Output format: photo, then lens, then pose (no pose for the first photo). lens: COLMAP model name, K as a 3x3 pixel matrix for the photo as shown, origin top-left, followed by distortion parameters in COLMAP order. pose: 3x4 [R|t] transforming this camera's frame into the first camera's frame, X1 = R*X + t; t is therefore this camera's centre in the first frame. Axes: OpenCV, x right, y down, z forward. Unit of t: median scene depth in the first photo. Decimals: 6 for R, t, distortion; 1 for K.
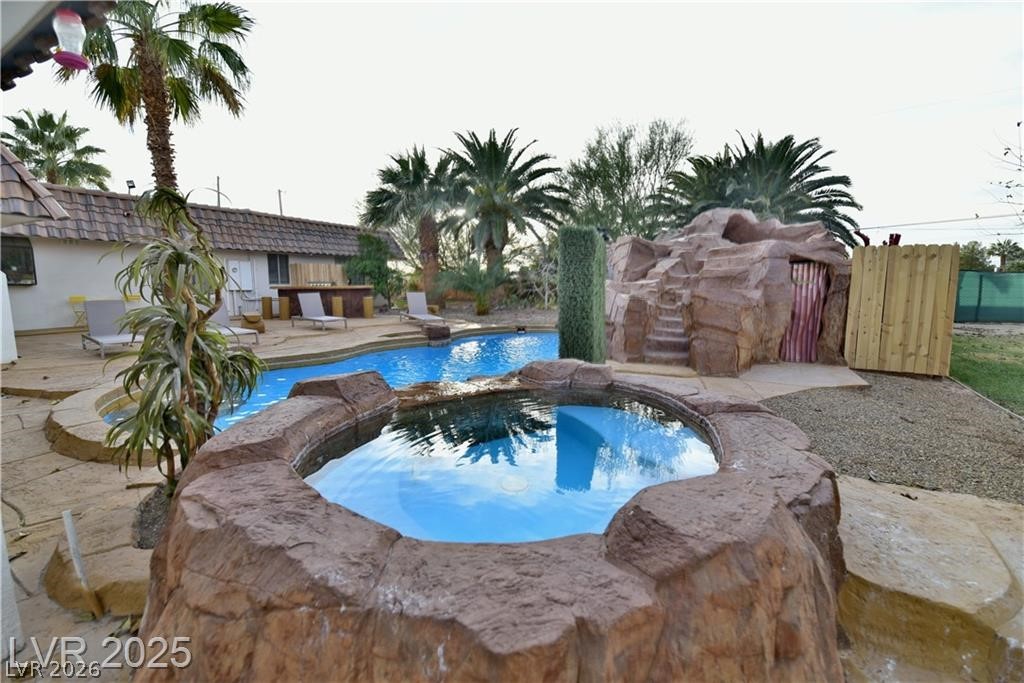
lens RADIAL K [[444.1, 0, 513.9], [0, 444.1, 337.5], [0, 0, 1]] dist [0.001178, -0.008096]
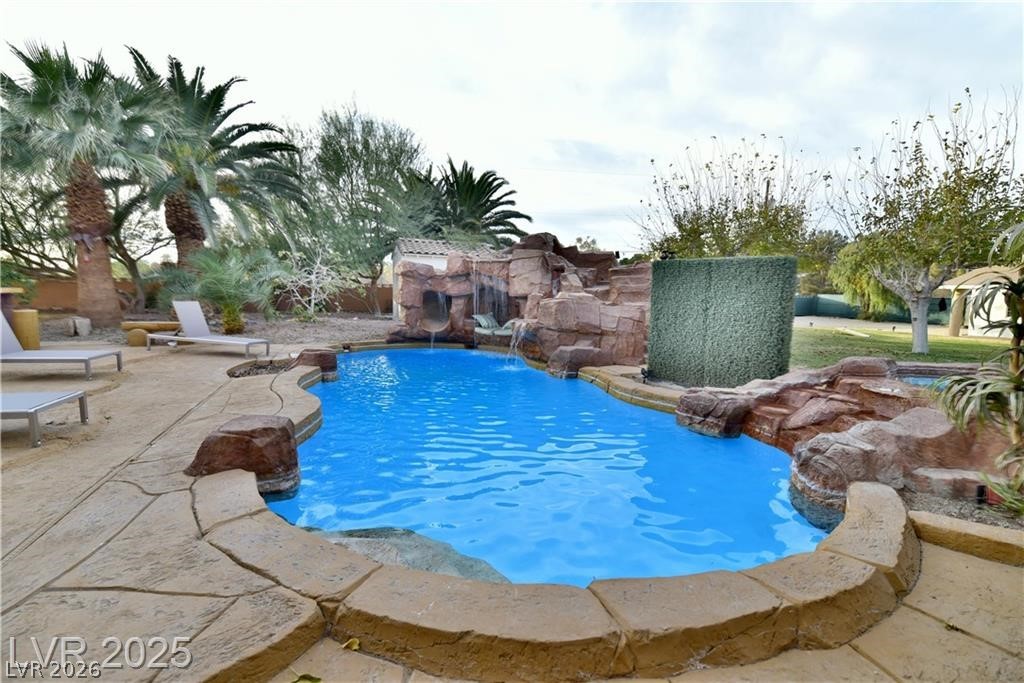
lens RADIAL K [[458.3, 0, 511.8], [0, 458.3, 328.1], [0, 0, 1]] dist [-0.000614, -0.000258]
pose [[0.623874, -0.047032, 0.780109, -0.380032], [0.073939, 0.997262, 0.000992, -0.027555], [-0.778020, 0.057062, 0.625643, 0.217461]]
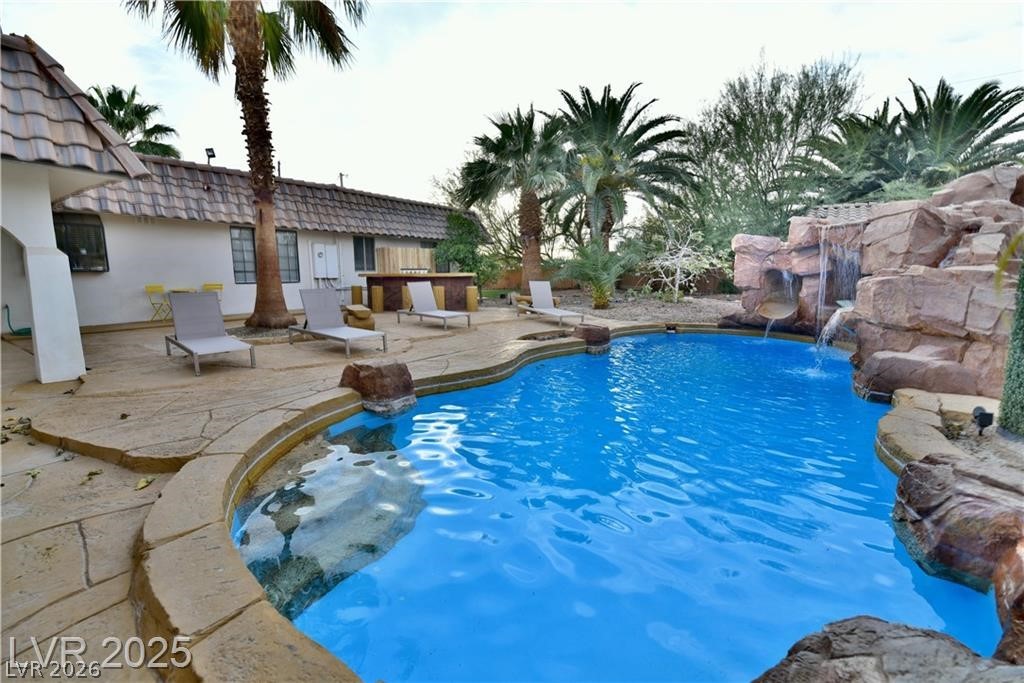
lens RADIAL K [[444.1, 0, 513.9], [0, 444.1, 337.5], [0, 0, 1]] dist [0.001178, -0.008096]
pose [[0.996243, 0.013181, -0.085596, -0.169159], [-0.010822, 0.999551, 0.027957, -0.017802], [0.085926, -0.026925, 0.995938, 0.156111]]
